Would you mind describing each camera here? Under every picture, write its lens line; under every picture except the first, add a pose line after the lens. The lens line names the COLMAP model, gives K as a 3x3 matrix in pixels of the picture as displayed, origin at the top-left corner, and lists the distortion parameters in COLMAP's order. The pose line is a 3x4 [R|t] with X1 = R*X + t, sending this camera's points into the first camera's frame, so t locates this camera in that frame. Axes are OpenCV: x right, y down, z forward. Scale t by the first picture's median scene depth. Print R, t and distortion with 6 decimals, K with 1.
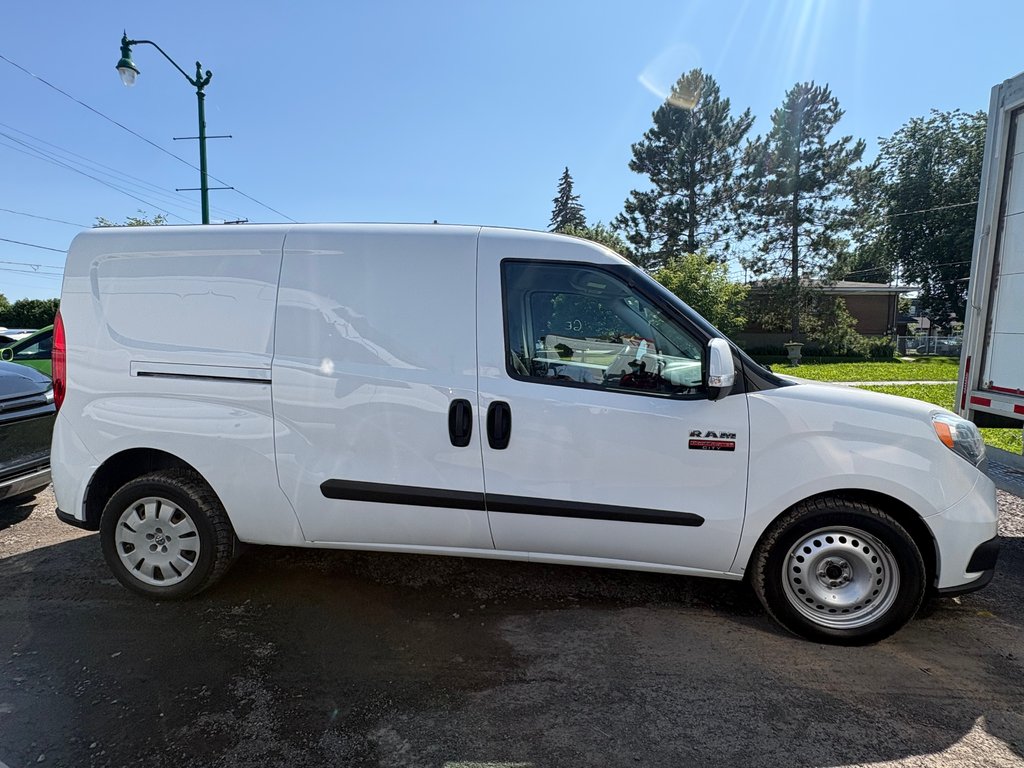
lens RADIAL K [[530.9, 0, 512.0], [0, 530.9, 384.0], [0, 0, 1]] dist [-0.002363, -0.000252]
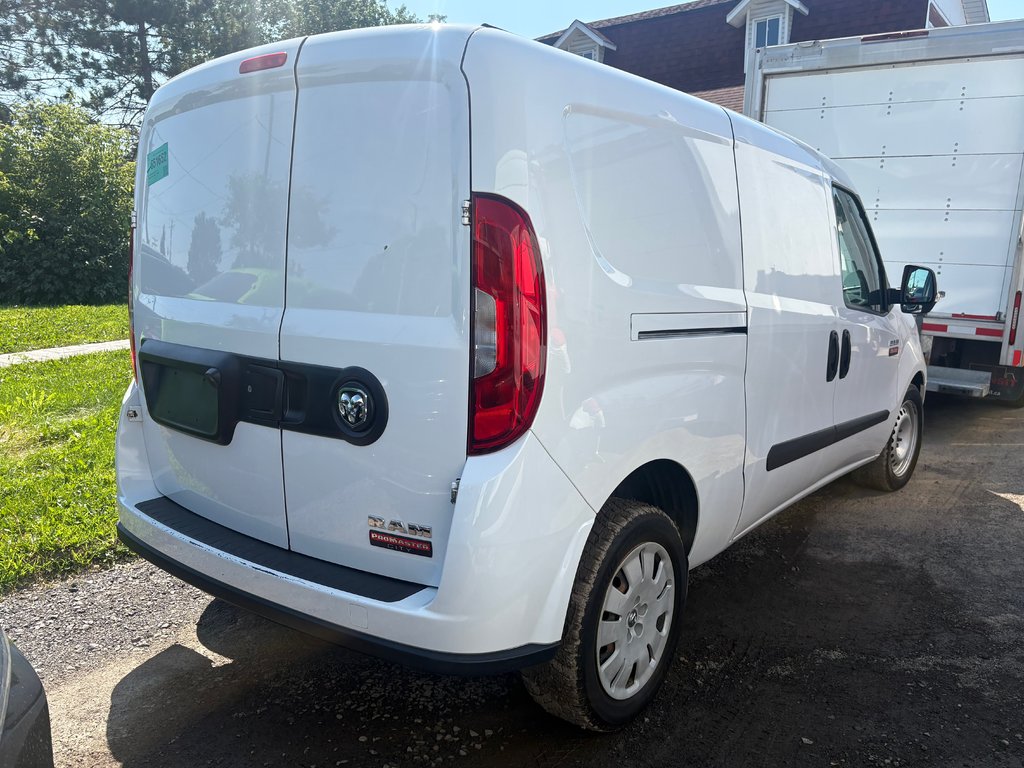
lens RADIAL K [[858.2, 0, 512.0], [0, 858.2, 384.0], [0, 0, 1]] dist [0.002943, -0.010252]
pose [[0.505537, -0.129190, 0.853078, -1.641203], [0.067039, 0.991619, 0.110444, -0.081907], [-0.860197, 0.001356, 0.509960, 0.687488]]
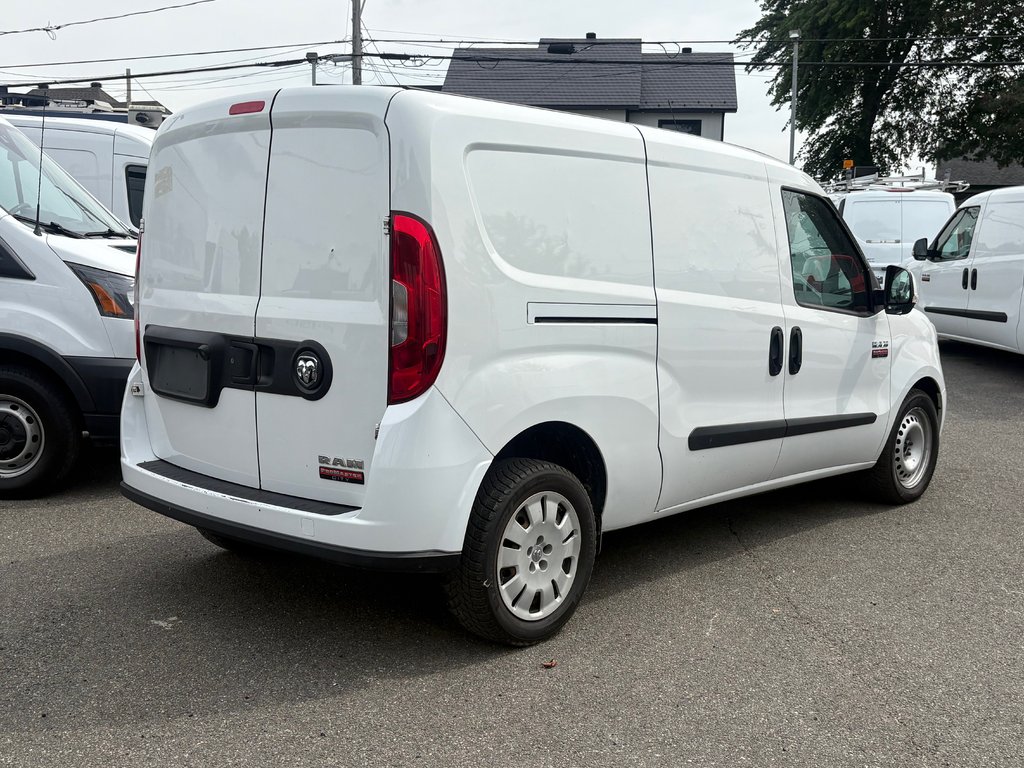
lens RADIAL K [[1158.6, 0, 483.1], [0, 1158.6, 379.6], [0, 0, 1]] dist [0.122426, 0.002308]
pose [[0.587240, -0.085449, 0.804890, -2.111737], [0.065102, 0.996177, 0.058258, -0.035781], [-0.806791, 0.018188, 0.590557, 0.147135]]
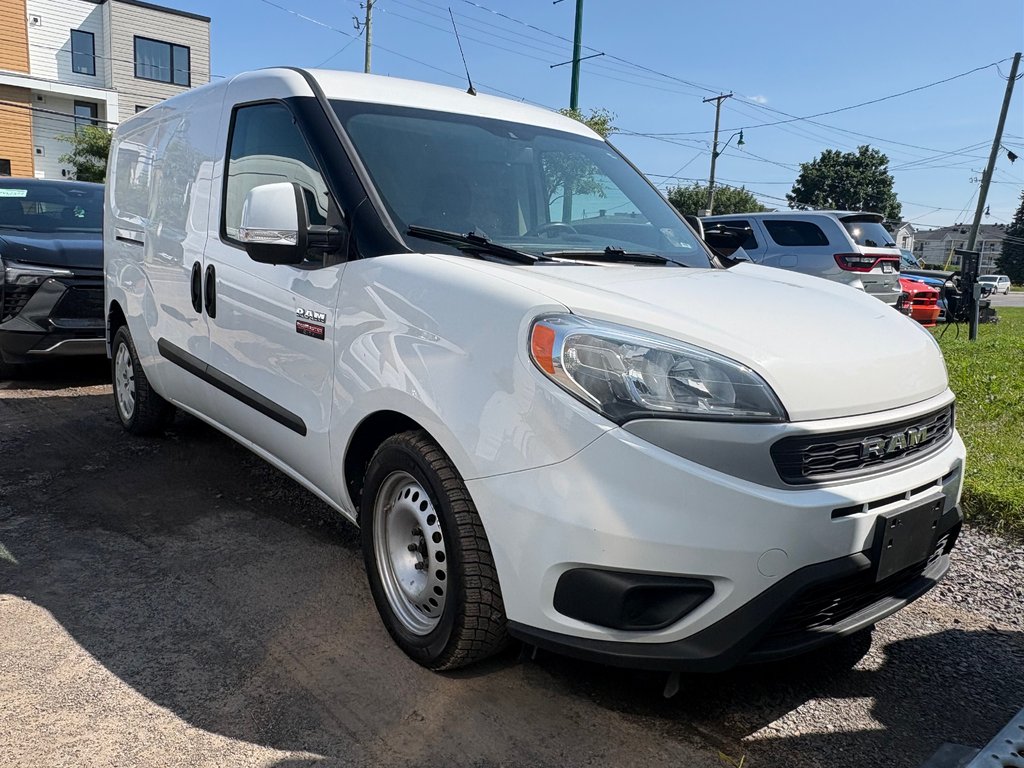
lens RADIAL K [[789.6, 0, 491.6], [0, 789.6, 391.1], [0, 0, 1]] dist [-0.011250, -0.003976]
pose [[0.701306, 0.148145, -0.697297, 1.242189], [-0.101314, 0.988952, 0.108213, 0.049153], [0.705624, -0.005245, 0.708567, 0.357115]]
